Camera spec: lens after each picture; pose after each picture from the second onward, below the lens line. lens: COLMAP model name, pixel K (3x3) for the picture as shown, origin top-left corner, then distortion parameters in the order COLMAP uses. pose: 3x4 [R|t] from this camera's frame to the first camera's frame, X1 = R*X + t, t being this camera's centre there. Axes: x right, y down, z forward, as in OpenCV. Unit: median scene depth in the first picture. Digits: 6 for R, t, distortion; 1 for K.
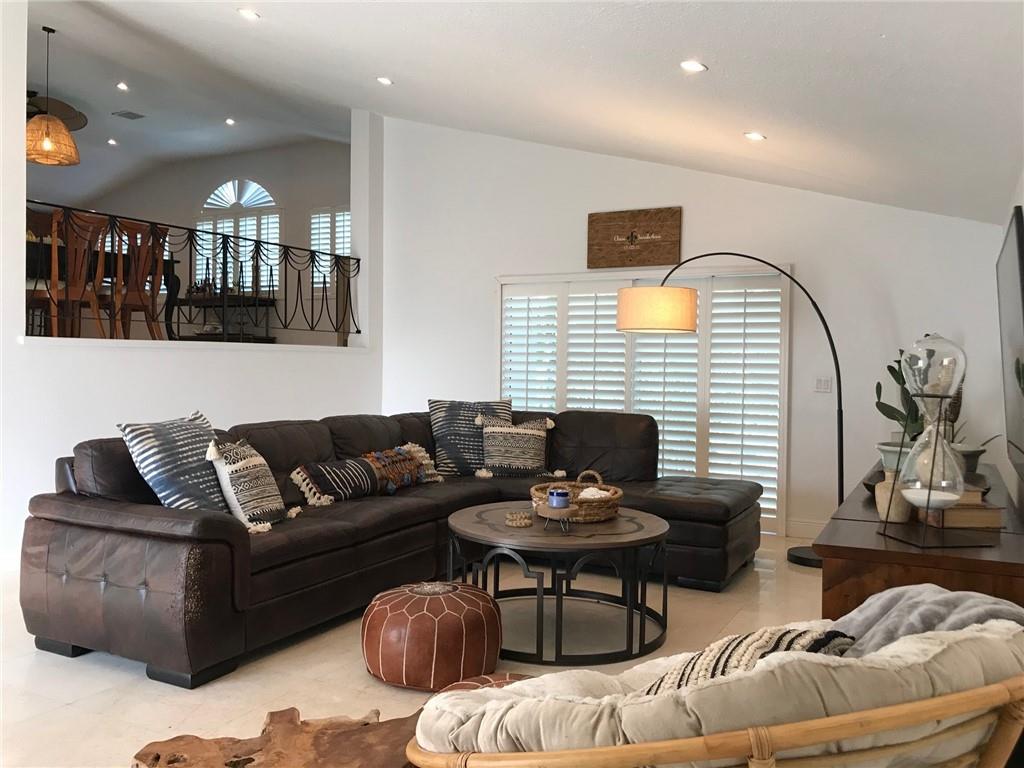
lens RADIAL K [[834.6, 0, 512.0], [0, 834.6, 384.0], [0, 0, 1]] dist [0.067963, -0.163391]
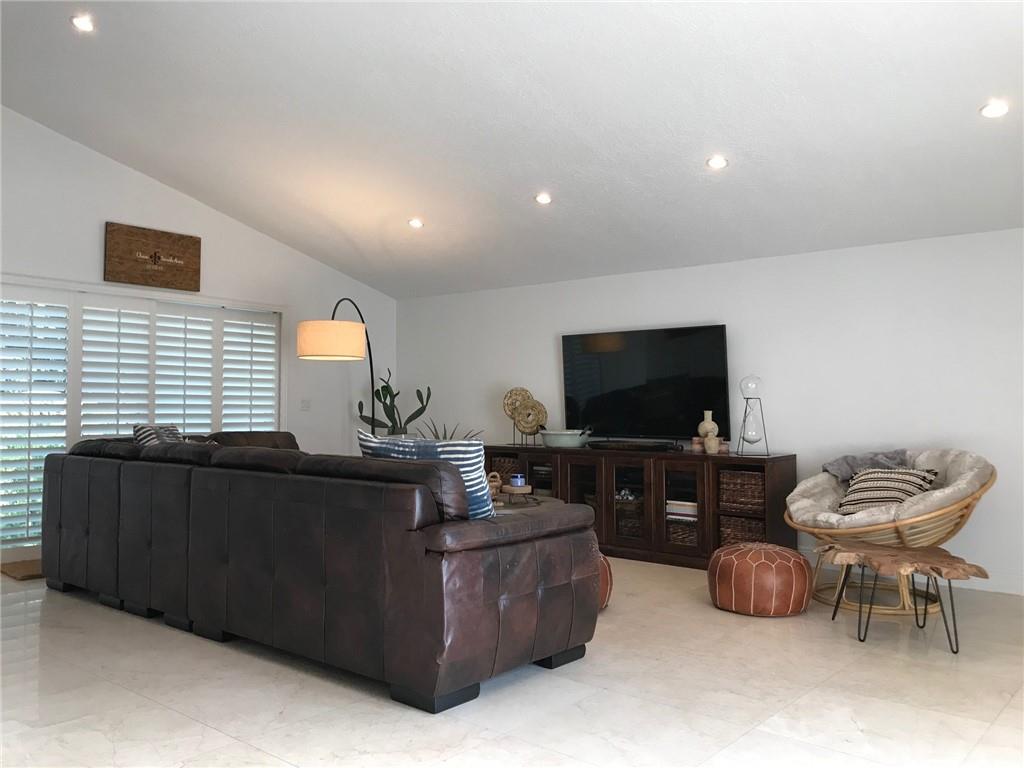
lens RADIAL K [[834.6, 0, 512.0], [0, 834.6, 384.0], [0, 0, 1]] dist [0.067963, -0.163391]
pose [[0.201296, 0.014121, 0.979429, -0.738083], [0.022989, 0.999553, -0.019136, 0.001508], [-0.979261, 0.026368, 0.200881, 0.400442]]
